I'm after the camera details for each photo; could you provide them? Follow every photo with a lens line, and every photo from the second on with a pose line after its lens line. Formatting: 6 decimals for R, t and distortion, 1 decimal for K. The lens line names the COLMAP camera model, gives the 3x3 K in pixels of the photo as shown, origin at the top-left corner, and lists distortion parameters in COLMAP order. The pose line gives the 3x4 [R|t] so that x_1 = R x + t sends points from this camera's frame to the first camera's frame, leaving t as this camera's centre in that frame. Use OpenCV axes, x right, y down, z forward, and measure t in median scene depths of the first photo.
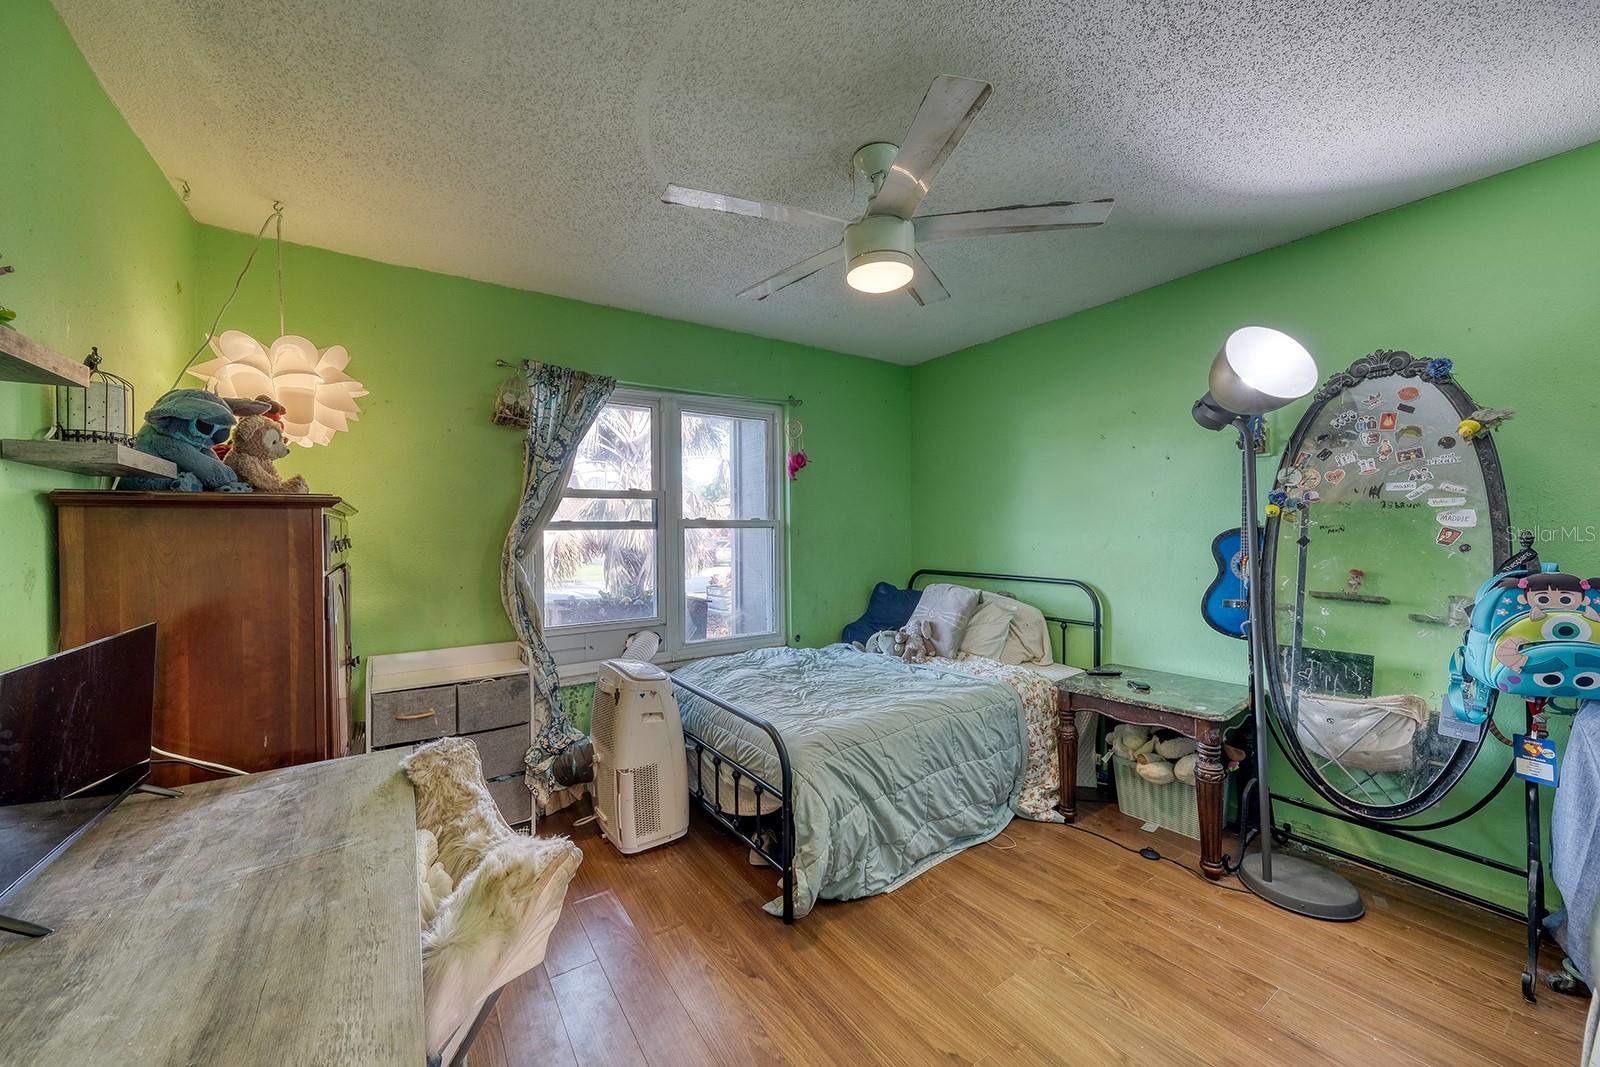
lens RADIAL K [[596.2, 0, 800.0], [0, 596.2, 533.5], [0, 0, 1]] dist [-0.023712, -0.000004]
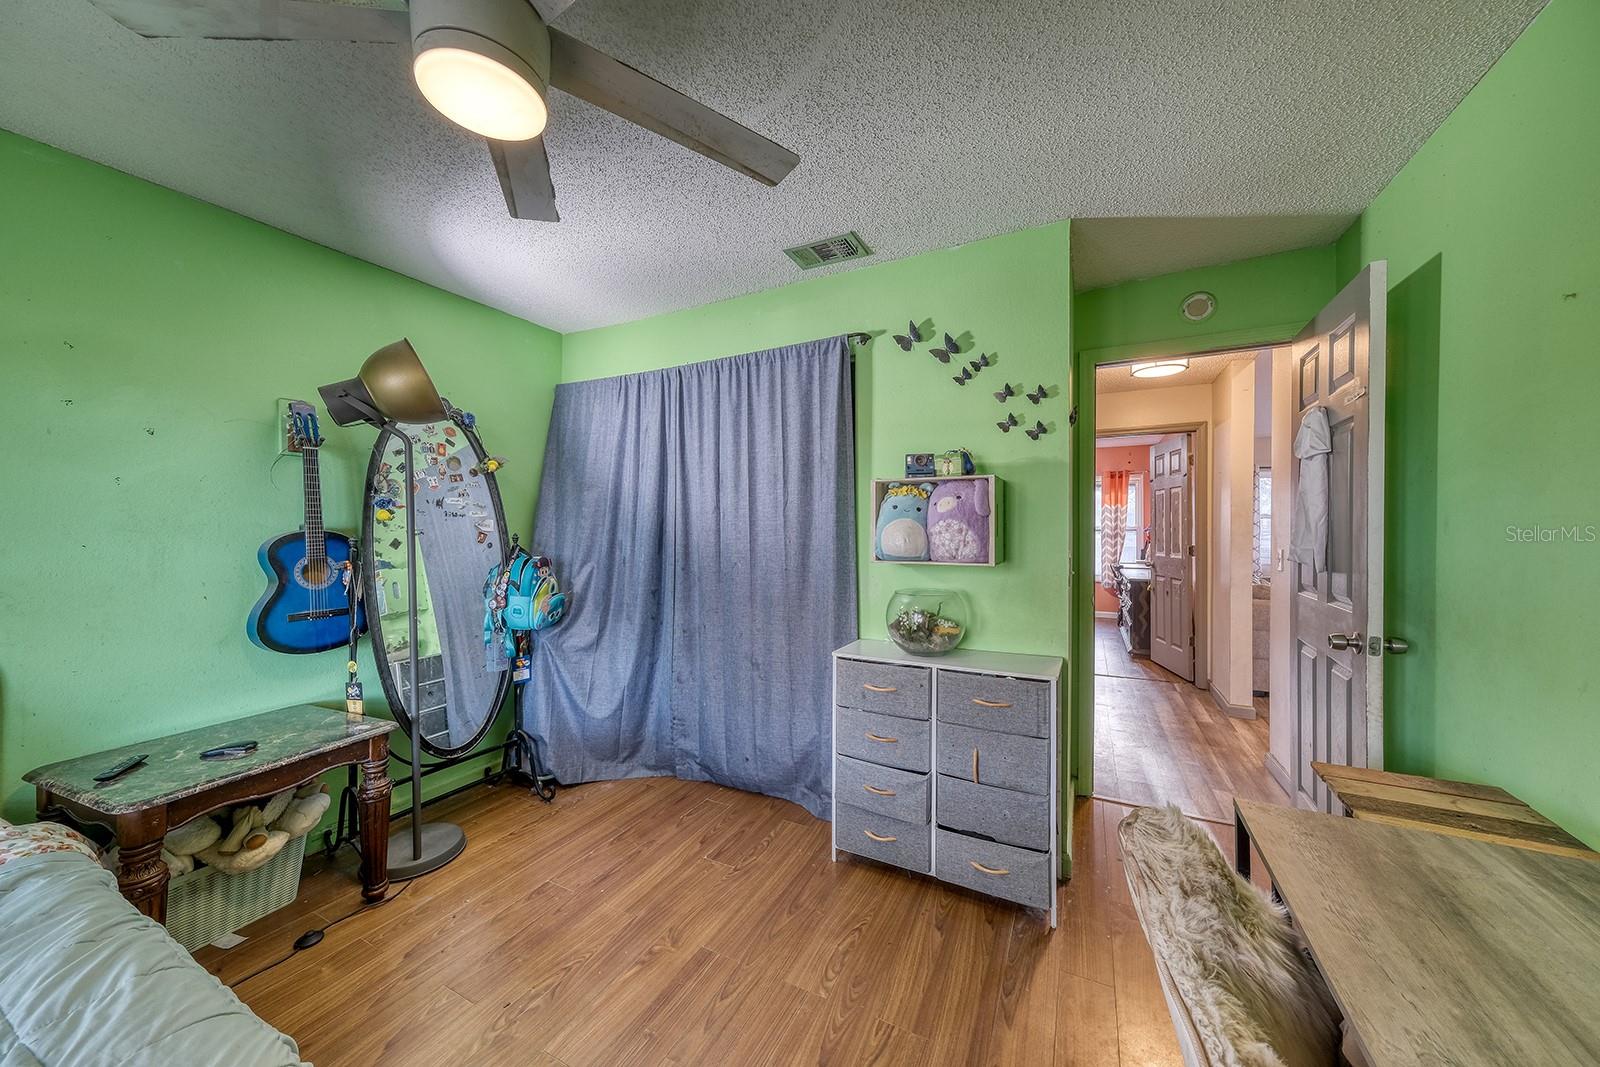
lens RADIAL K [[555.4, 0, 799.7], [0, 555.4, 527.4], [0, 0, 1]] dist [0.001050, 0.000259]
pose [[-0.496829, 0.009150, 0.867800, -0.465929], [0.008396, 0.999948, -0.005736, -0.005695], [-0.867808, 0.004436, -0.496880, 0.933286]]
